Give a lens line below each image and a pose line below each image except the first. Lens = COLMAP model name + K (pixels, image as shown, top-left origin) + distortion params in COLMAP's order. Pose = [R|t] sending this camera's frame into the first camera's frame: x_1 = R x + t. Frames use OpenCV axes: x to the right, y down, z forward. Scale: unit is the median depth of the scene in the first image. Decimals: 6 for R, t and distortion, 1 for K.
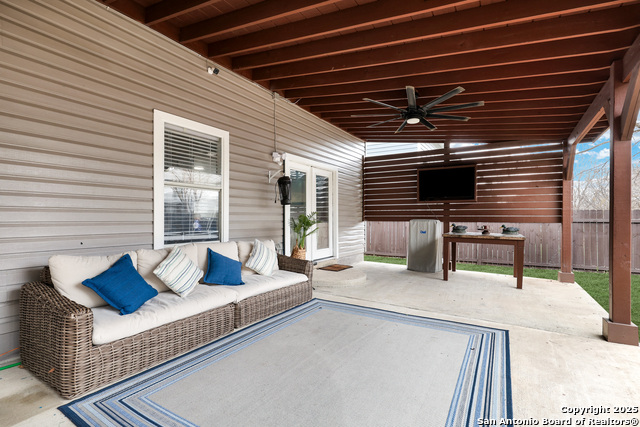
lens RADIAL K [[302.3, 0, 320.0], [0, 302.3, 213.5], [0, 0, 1]] dist [0.000138, 0.000005]
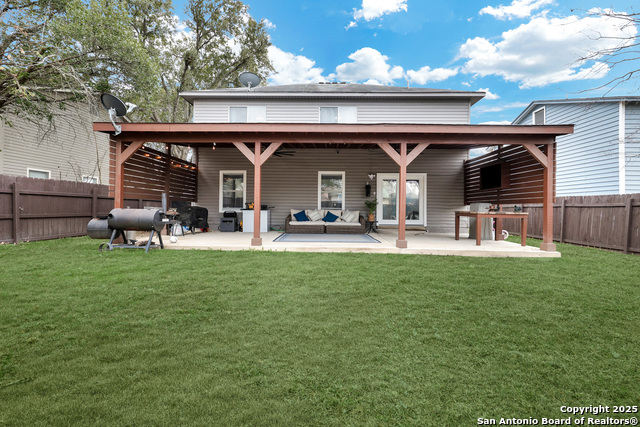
lens RADIAL K [[297.0, 0, 320.0], [0, 297.0, 213.5], [0, 0, 1]] dist [-0.000539, -0.000087]
pose [[0.517435, 0.009787, -0.855666, 2.162021], [0.004863, 0.999885, 0.014377, 0.087681], [0.855709, -0.011600, 0.517328, -0.685390]]
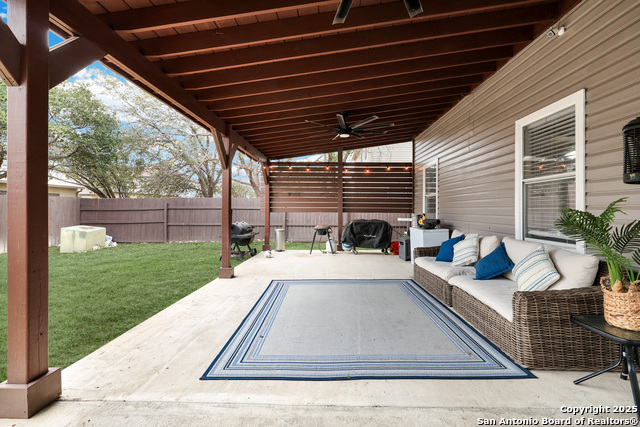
lens RADIAL K [[297.0, 0, 320.0], [0, 297.0, 213.5], [0, 0, 1]] dist [-0.000539, -0.000087]
pose [[-0.862185, -0.006248, -0.506555, 0.620121], [-0.004942, 0.999980, -0.003922, 0.019816], [0.506569, -0.000878, -0.862199, 1.444564]]
